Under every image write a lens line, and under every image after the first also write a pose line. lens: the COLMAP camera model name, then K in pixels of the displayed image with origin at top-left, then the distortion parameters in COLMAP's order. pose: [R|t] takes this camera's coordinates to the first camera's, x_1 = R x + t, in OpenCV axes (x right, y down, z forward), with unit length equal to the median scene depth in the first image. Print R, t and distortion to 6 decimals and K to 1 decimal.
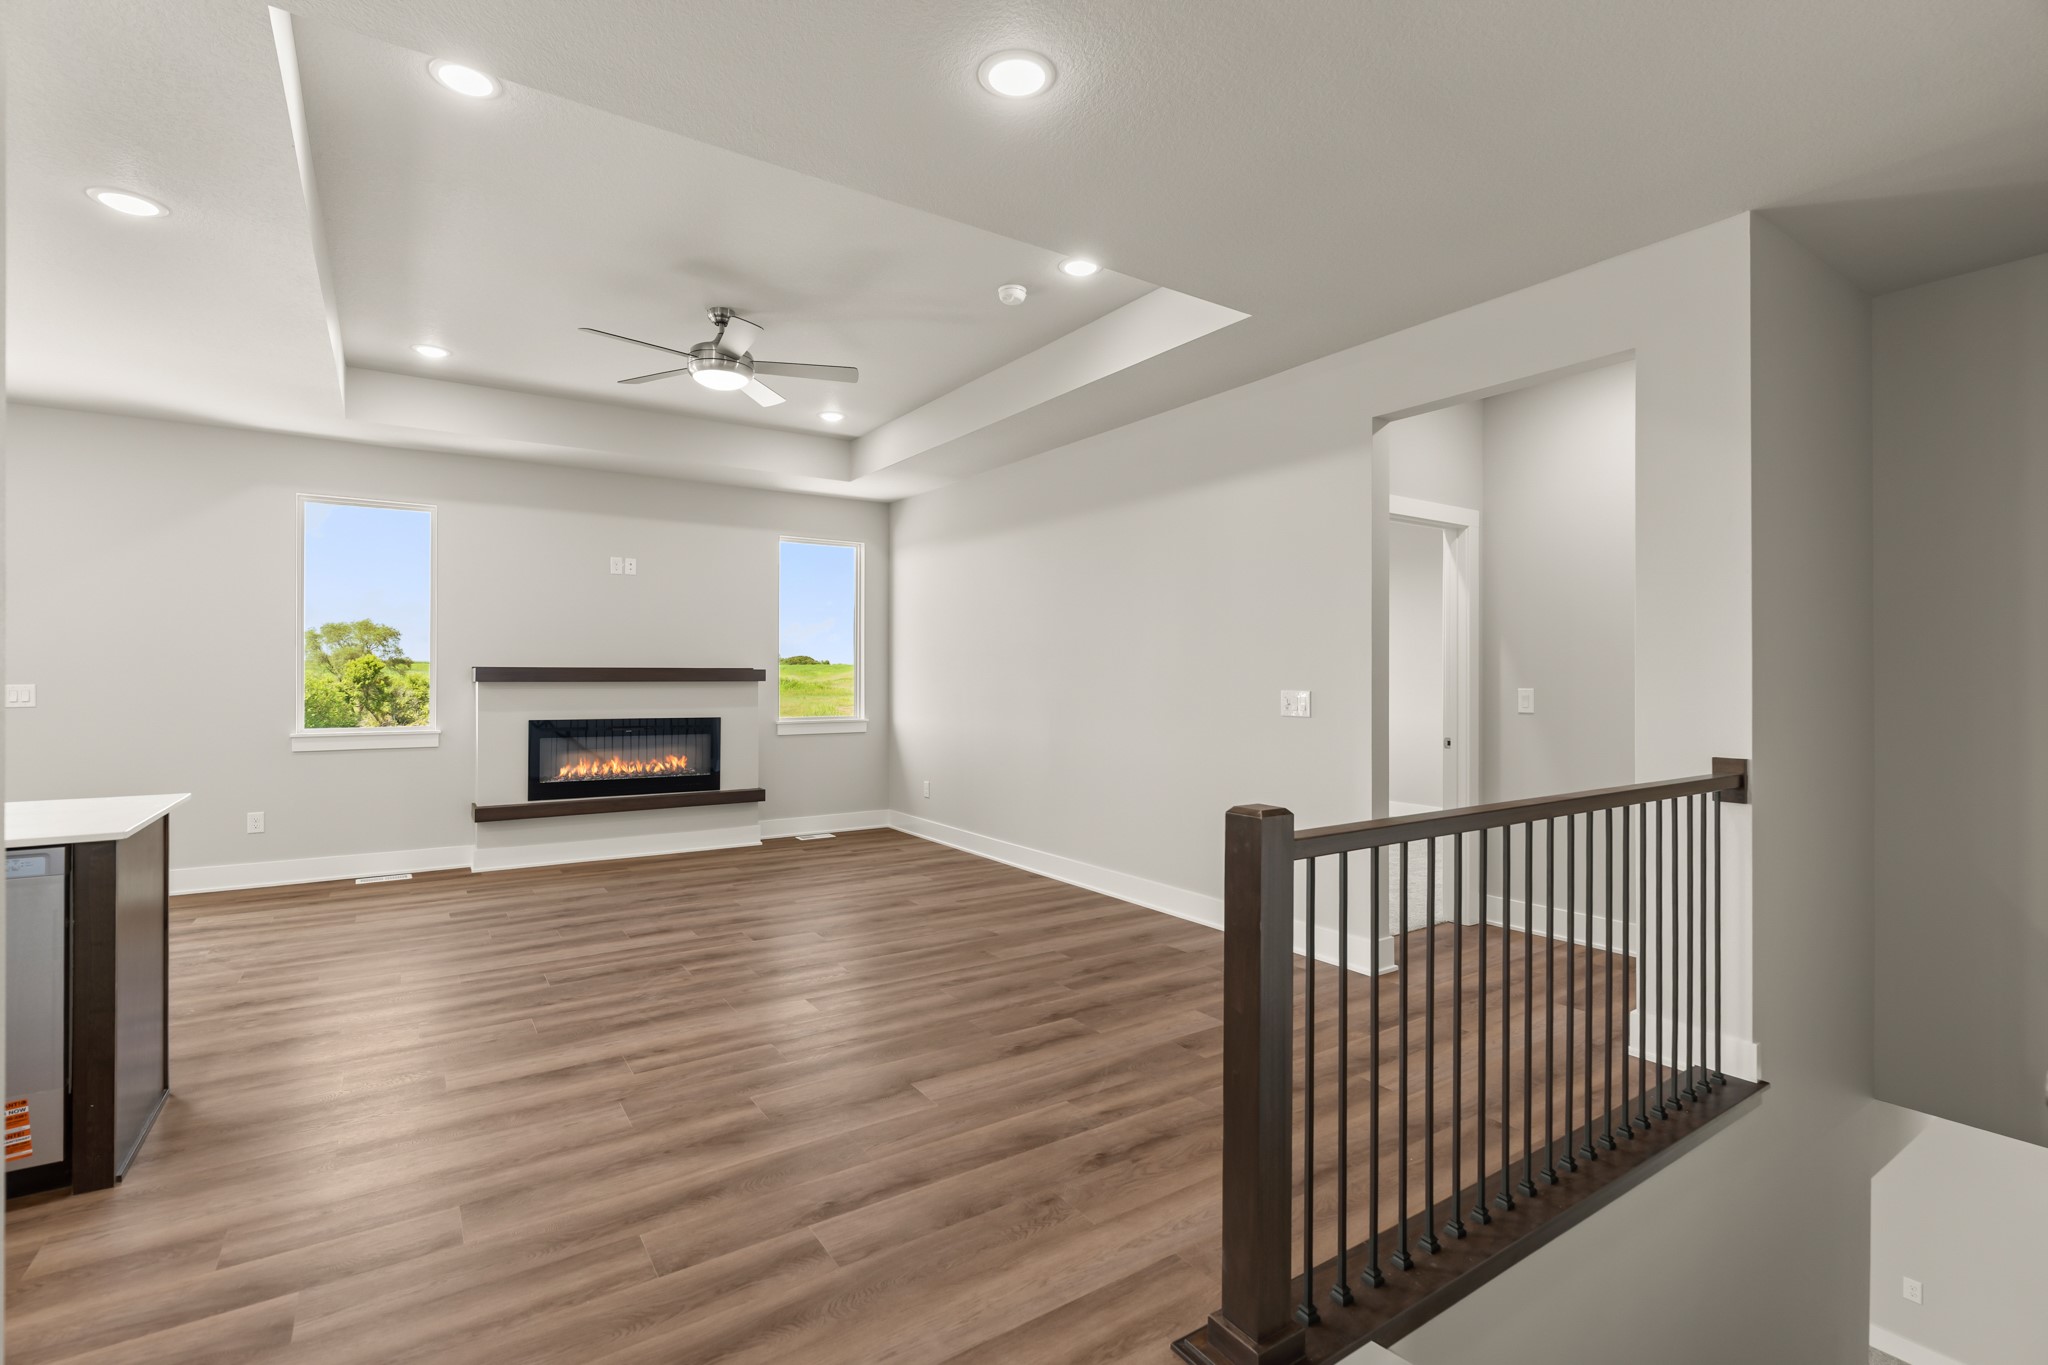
lens RADIAL K [[929.9, 0, 1017.8], [0, 929.9, 676.3], [0, 0, 1]] dist [-0.005074, 0.001305]
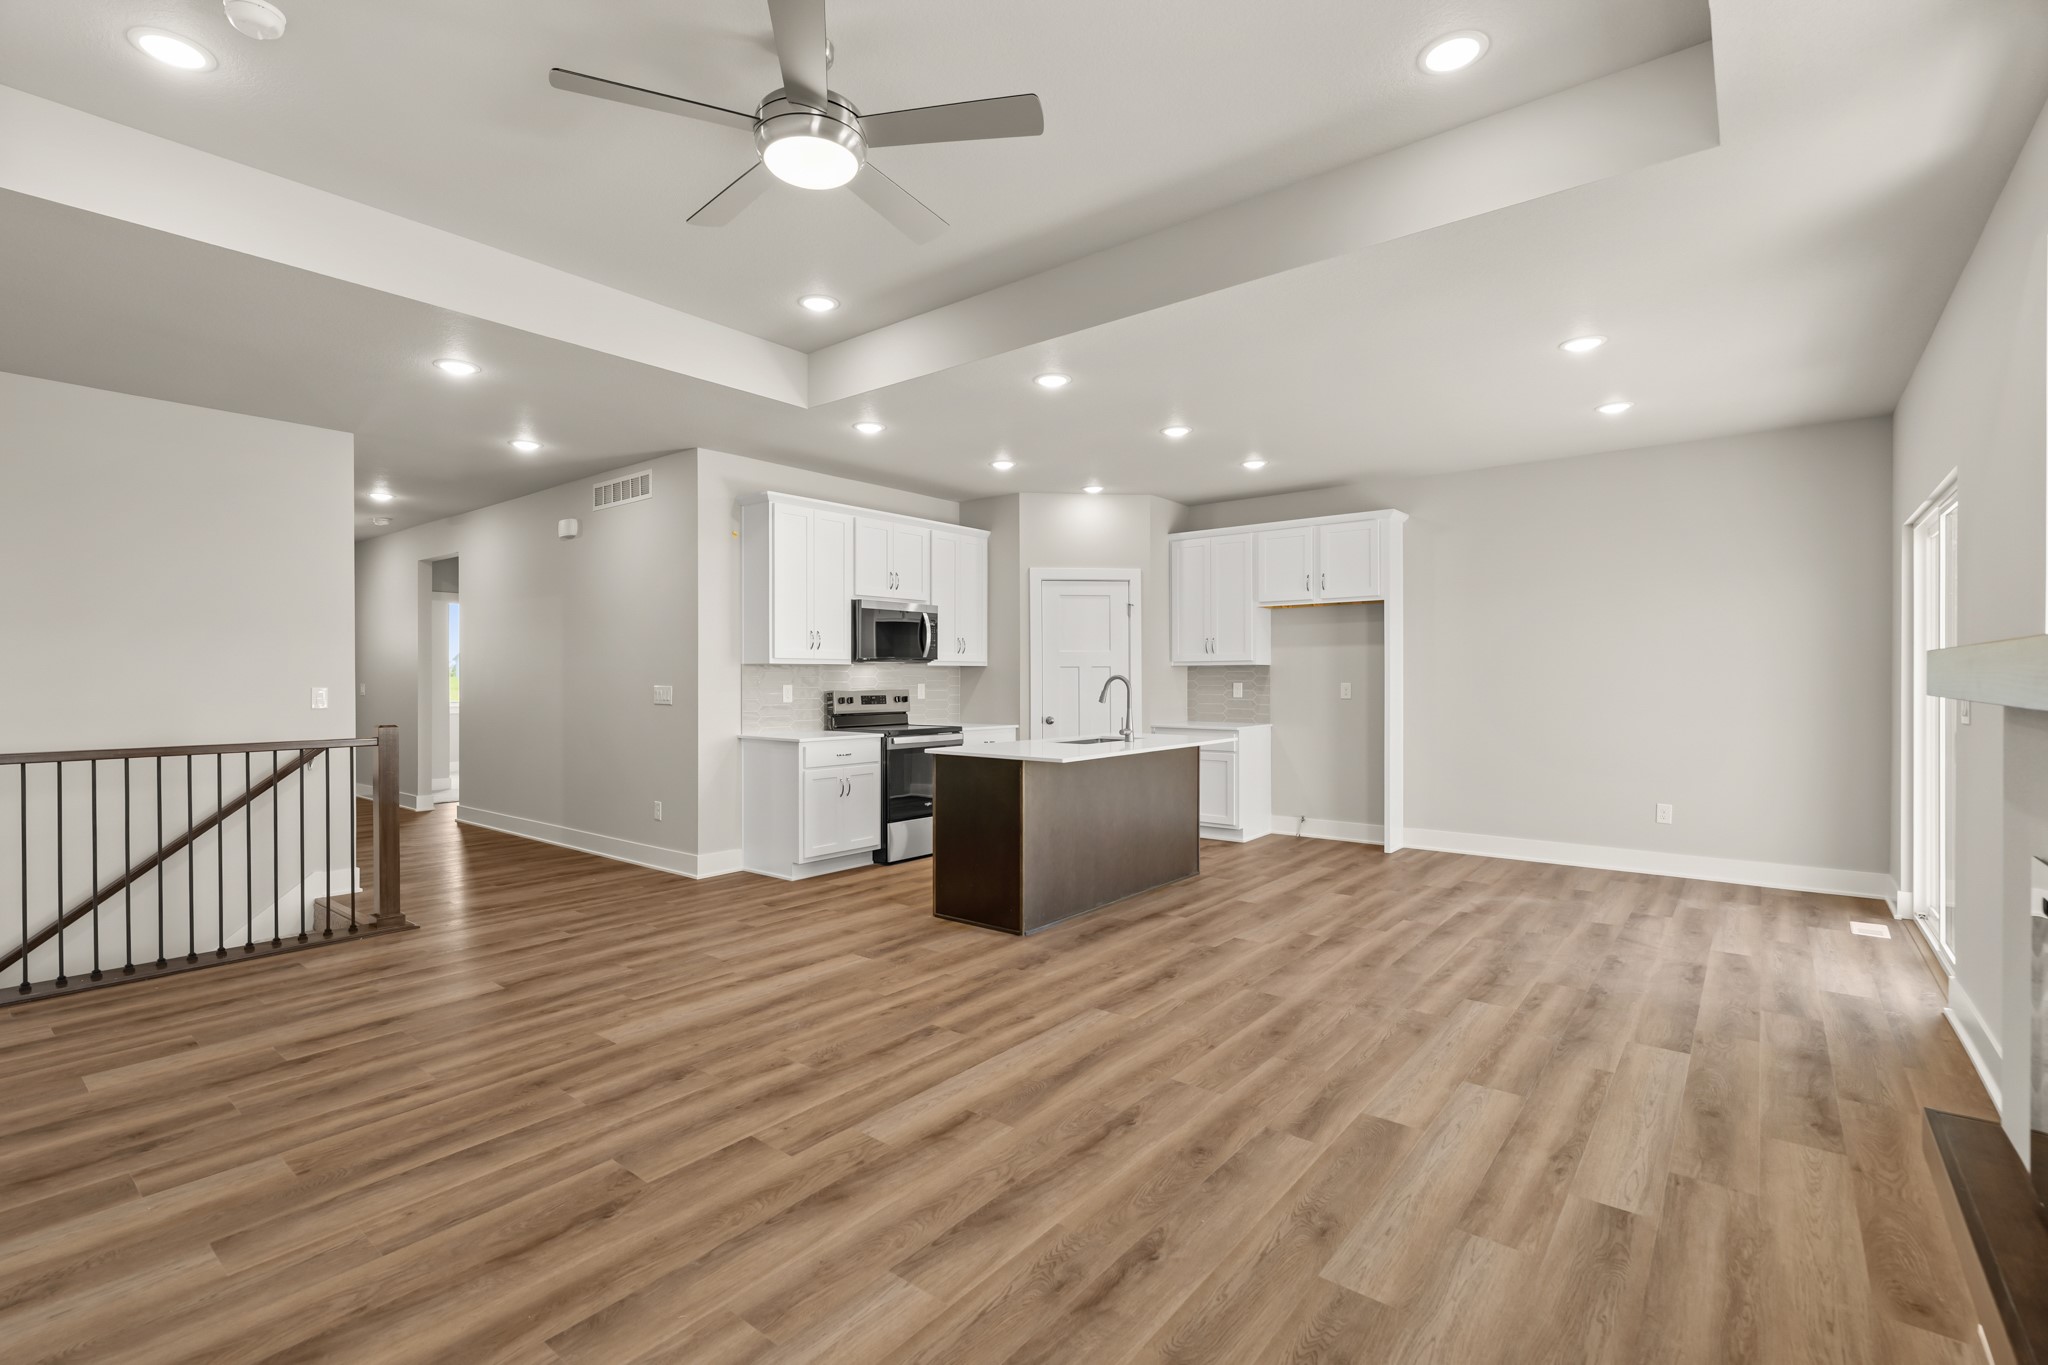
lens RADIAL K [[929.9, 0, 1017.8], [0, 929.9, 676.3], [0, 0, 1]] dist [-0.005074, 0.001305]
pose [[-0.955273, -0.001239, -0.295722, -0.193193], [-0.000984, 0.999999, -0.001010, 0.000083], [0.295723, -0.000674, -0.955274, 1.138492]]
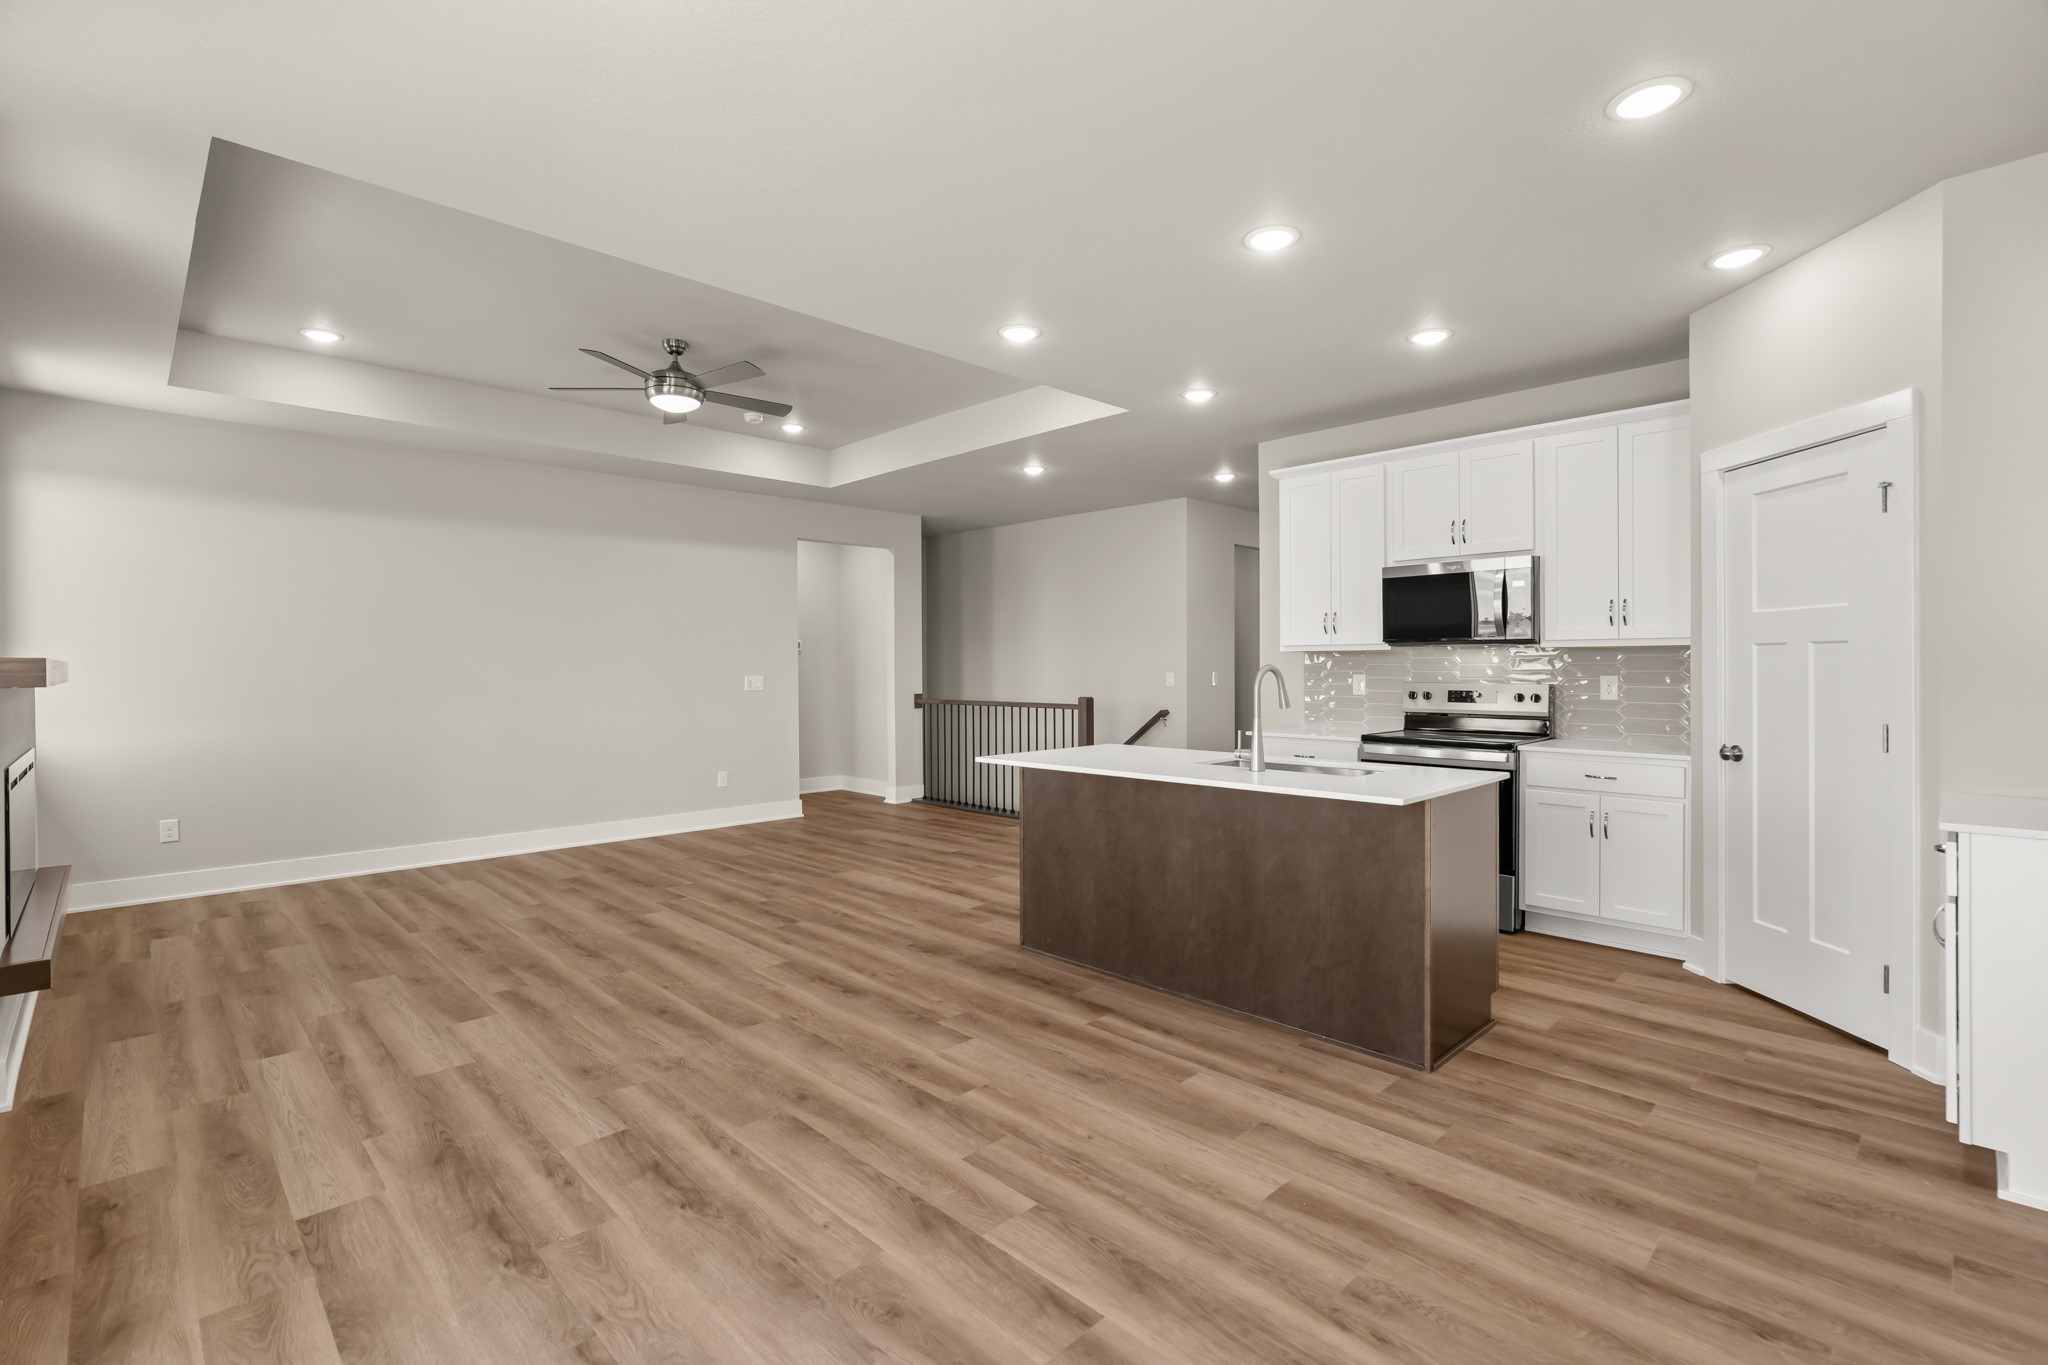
lens RADIAL K [[929.9, 0, 1017.8], [0, 929.9, 676.3], [0, 0, 1]] dist [-0.005074, 0.001305]
pose [[-0.178001, -0.012742, 0.983948, -1.066312], [0.004859, 0.999893, 0.013828, -0.003456], [-0.984018, 0.007243, -0.177920, 0.567248]]
